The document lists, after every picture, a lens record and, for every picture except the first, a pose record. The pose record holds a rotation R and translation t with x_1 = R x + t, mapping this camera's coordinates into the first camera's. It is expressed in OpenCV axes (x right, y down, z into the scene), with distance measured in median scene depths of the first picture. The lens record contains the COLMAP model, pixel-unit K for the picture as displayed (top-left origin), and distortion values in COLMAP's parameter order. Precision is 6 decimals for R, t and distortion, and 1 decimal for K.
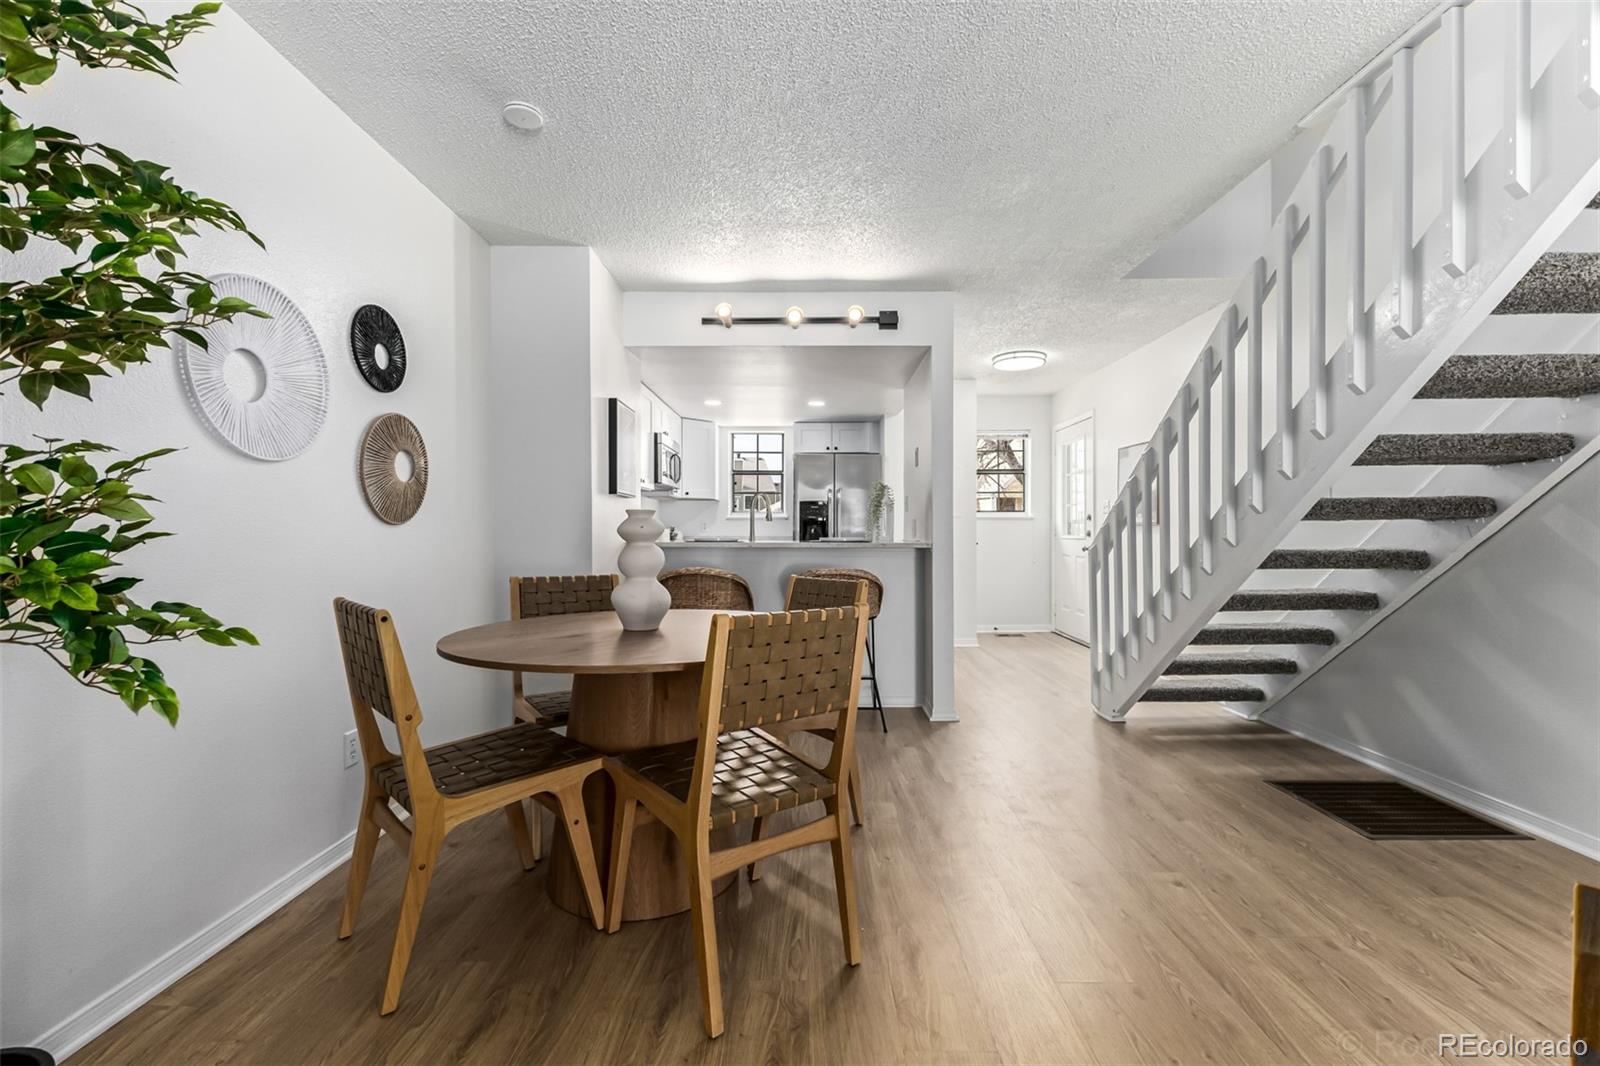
lens RADIAL K [[687.1, 0, 801.2], [0, 687.1, 530.8], [0, 0, 1]] dist [0.001619, -0.000005]
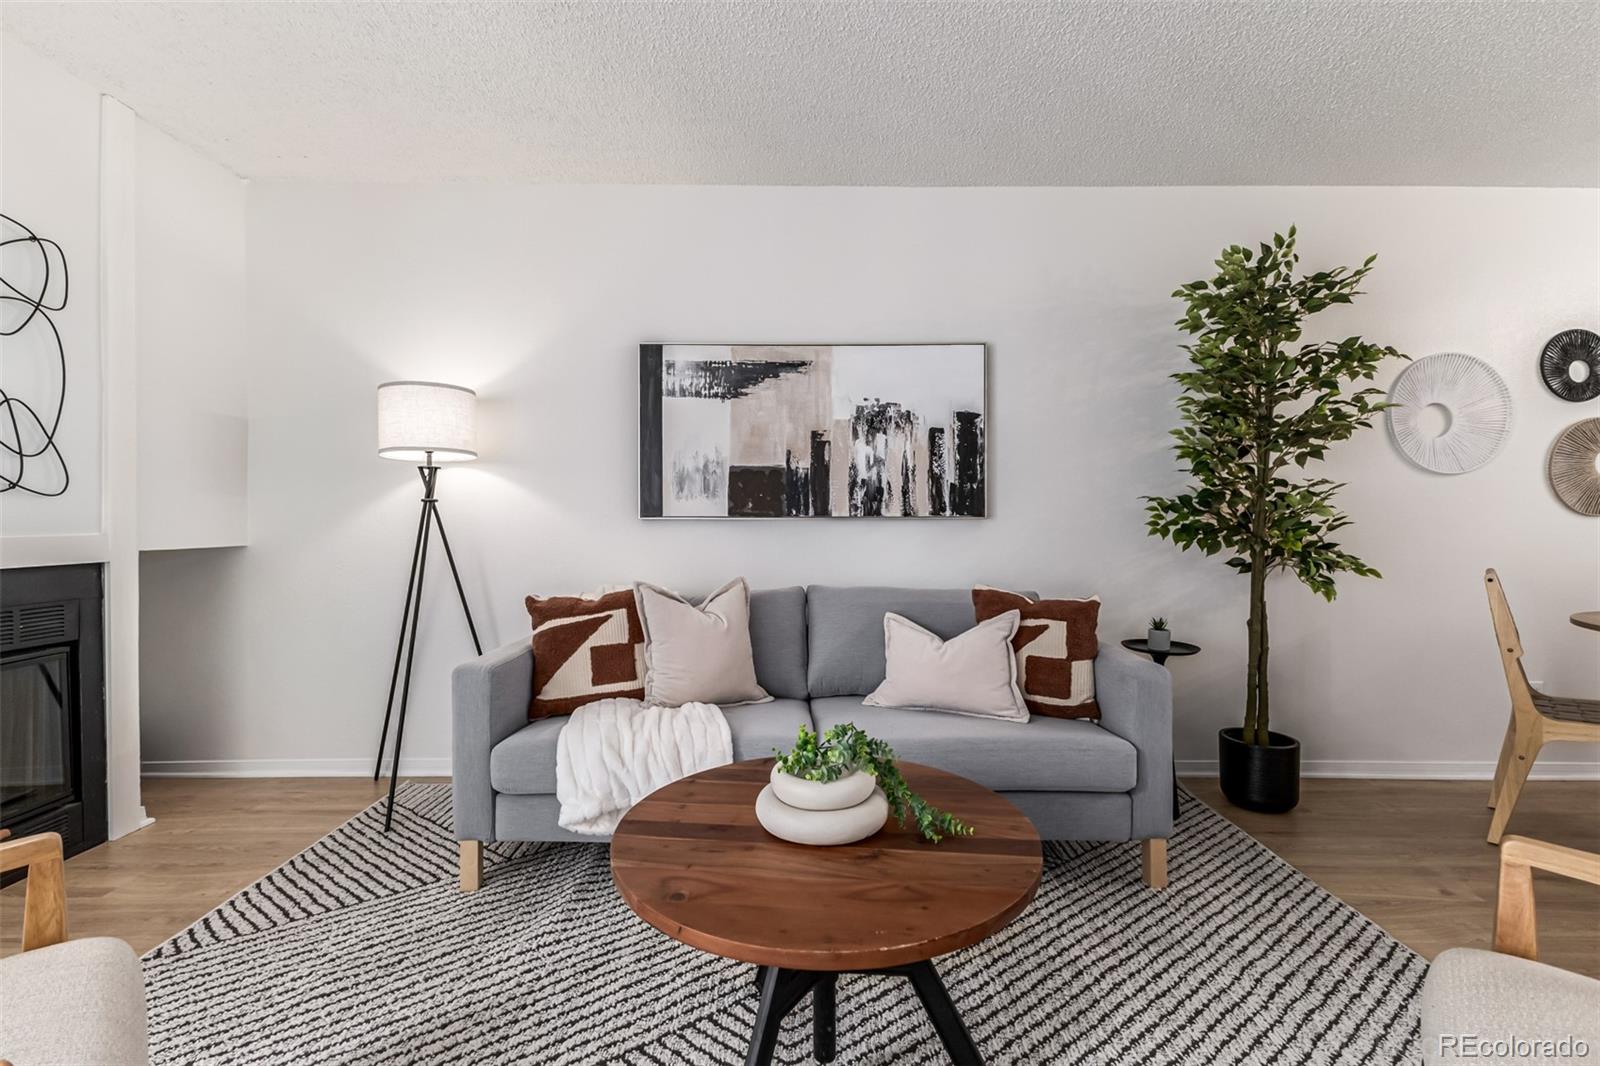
lens RADIAL K [[687.1, 0, 801.2], [0, 687.1, 530.8], [0, 0, 1]] dist [0.001619, -0.000005]
pose [[0.007655, 0.014029, -0.999872, 0.536798], [-0.002058, 0.999900, 0.014014, 0.001570], [0.999969, 0.001951, 0.007683, -0.315939]]
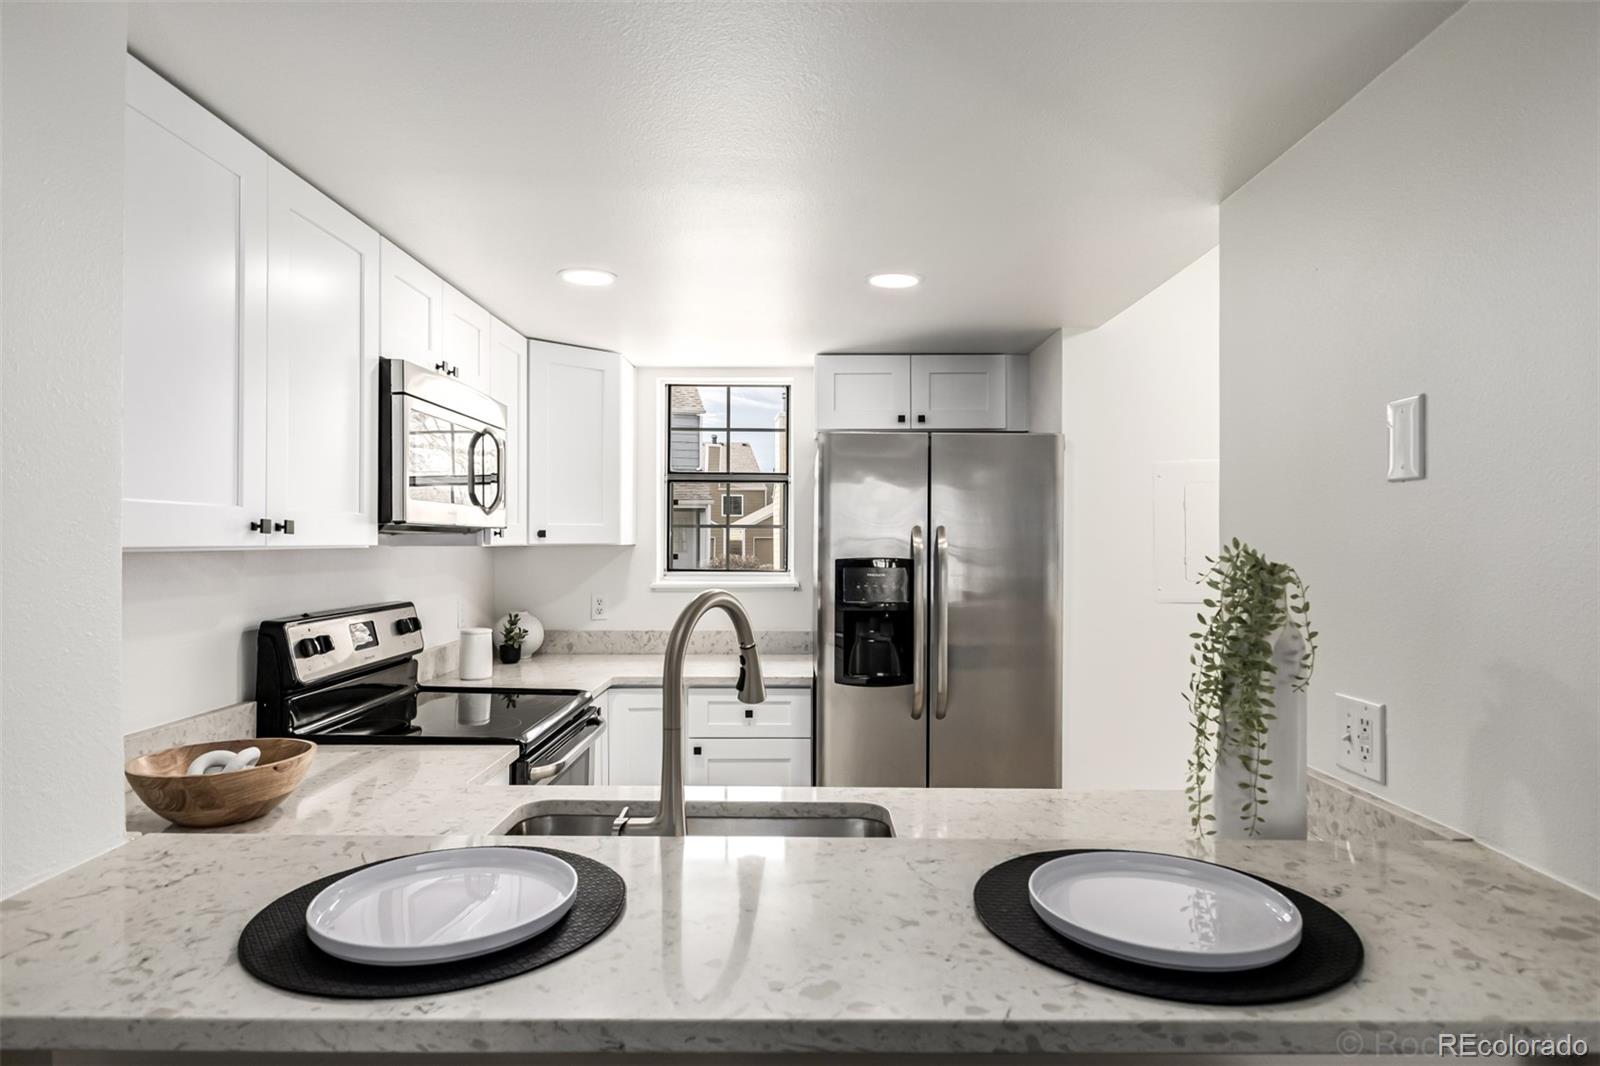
lens RADIAL K [[904.2, 0, 800.0], [0, 904.2, 533.0], [0, 0, 1]] dist [0.000428, 0.000054]
pose [[0.999999, 0.001064, 0.000093, -0.056326], [-0.001064, 0.999992, -0.003910, -0.140413], [-0.000097, 0.003910, 0.999992, 1.301180]]
